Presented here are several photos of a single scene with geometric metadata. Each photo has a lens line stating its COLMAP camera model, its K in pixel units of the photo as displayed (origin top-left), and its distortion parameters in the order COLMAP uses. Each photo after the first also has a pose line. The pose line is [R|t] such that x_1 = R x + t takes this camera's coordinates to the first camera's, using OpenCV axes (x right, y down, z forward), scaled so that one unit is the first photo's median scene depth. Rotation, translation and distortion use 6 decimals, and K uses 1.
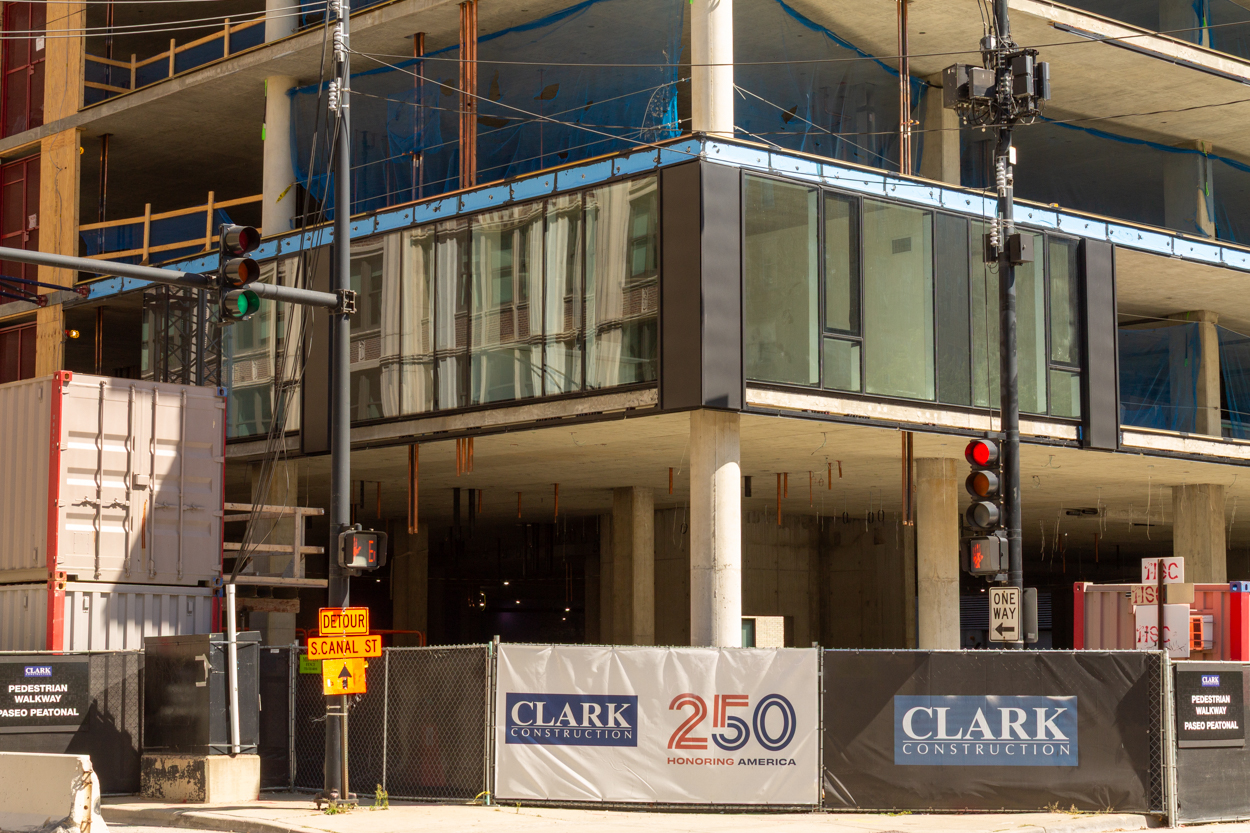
lens RADIAL K [[2399.3, 0, 625.0], [0, 2399.3, 416.5], [0, 0, 1]] dist [-0.046488, -0.030139]
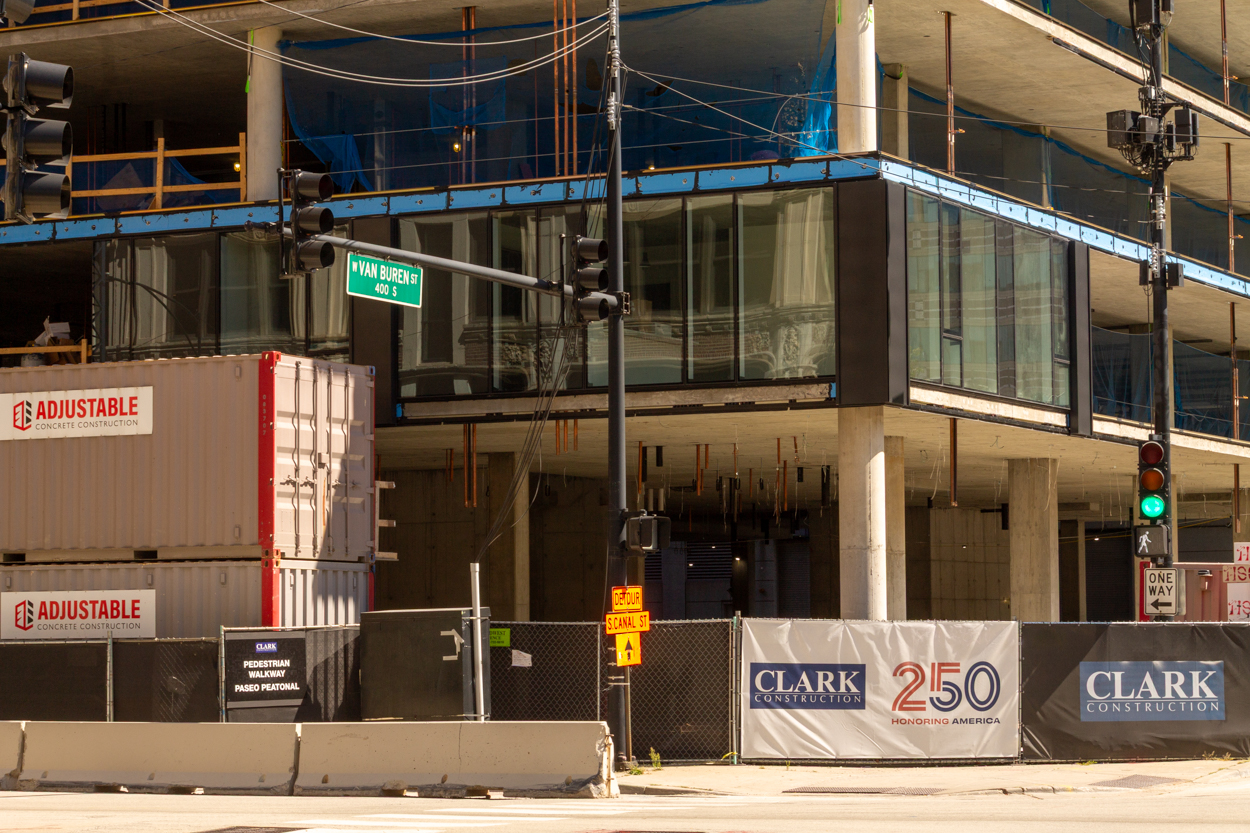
lens RADIAL K [[3214.8, 0, 625.0], [0, 3214.8, 416.5], [0, 0, 1]] dist [-0.011692, -0.539128]
pose [[0.934856, 0.017702, 0.354584, -0.613027], [-0.031404, 0.998964, 0.032924, -0.043565], [-0.353634, -0.041915, 0.934444, -0.346753]]
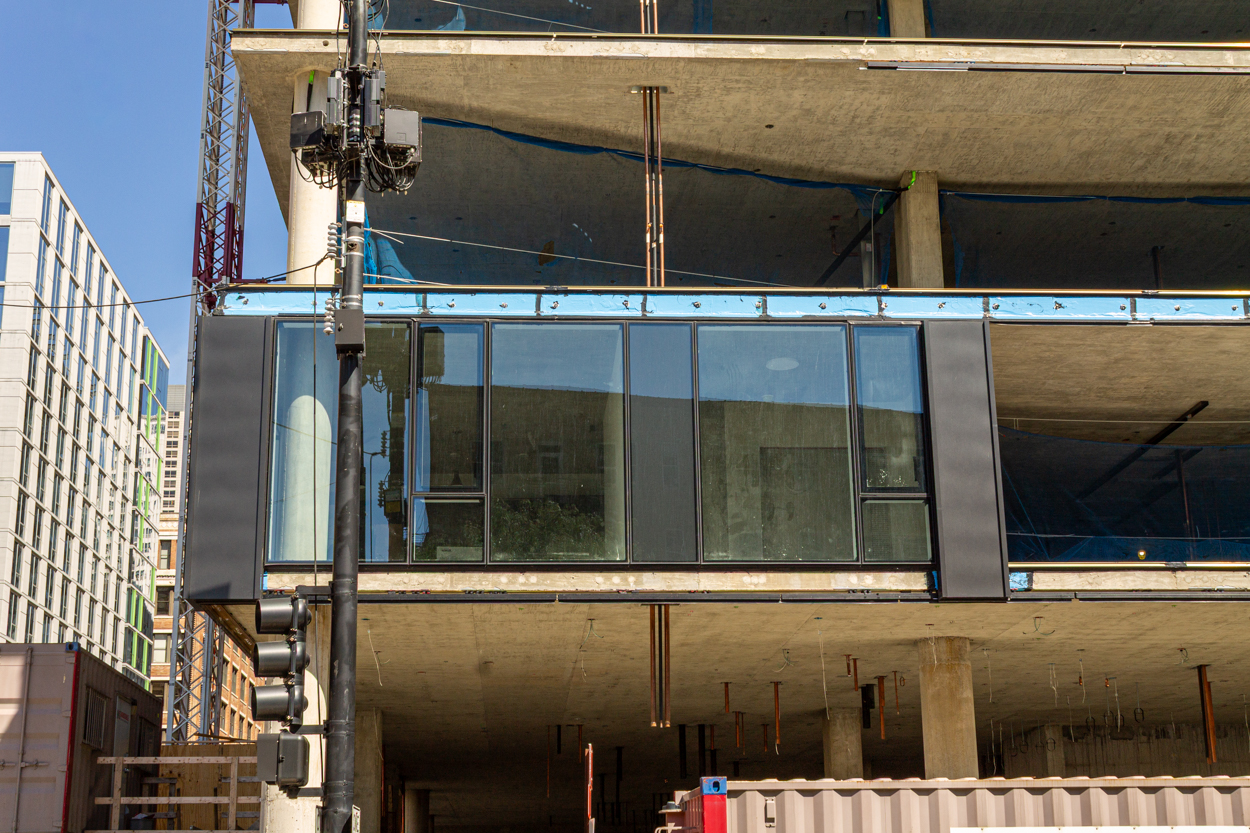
lens RADIAL K [[1744.1, 0, 625.0], [0, 1744.1, 416.5], [0, 0, 1]] dist [-0.012723, -0.047375]
pose [[0.778366, -0.185559, -0.599761, 0.527774], [0.082016, 0.977190, -0.195891, 0.064391], [0.622430, 0.103285, 0.775830, 0.626725]]
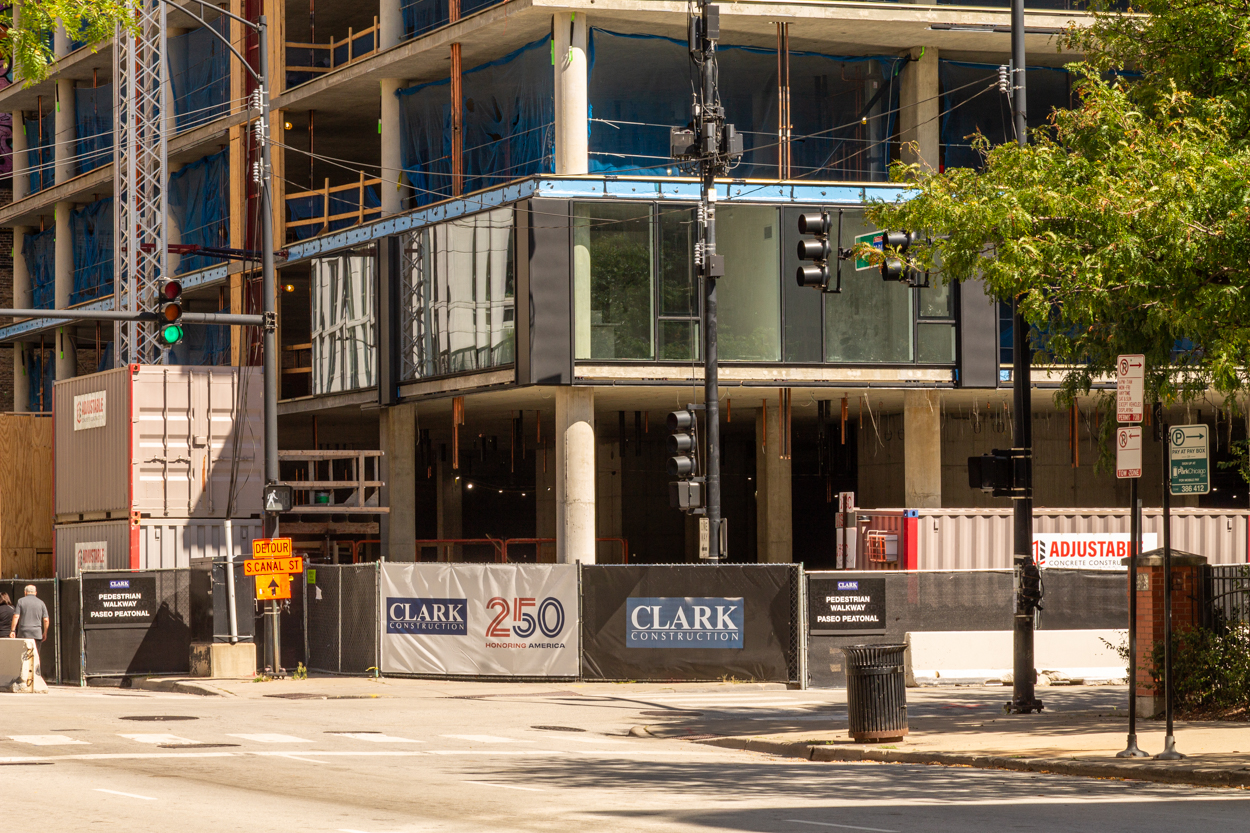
lens RADIAL K [[4214.1, 0, 625.0], [0, 4214.1, 416.5], [0, 0, 1]] dist [-0.013844, -0.325801]
pose [[0.926311, -0.022493, -0.376088, 0.976908], [0.050136, 0.996698, 0.063878, -0.135529], [0.373409, -0.078026, 0.924379, -1.174183]]
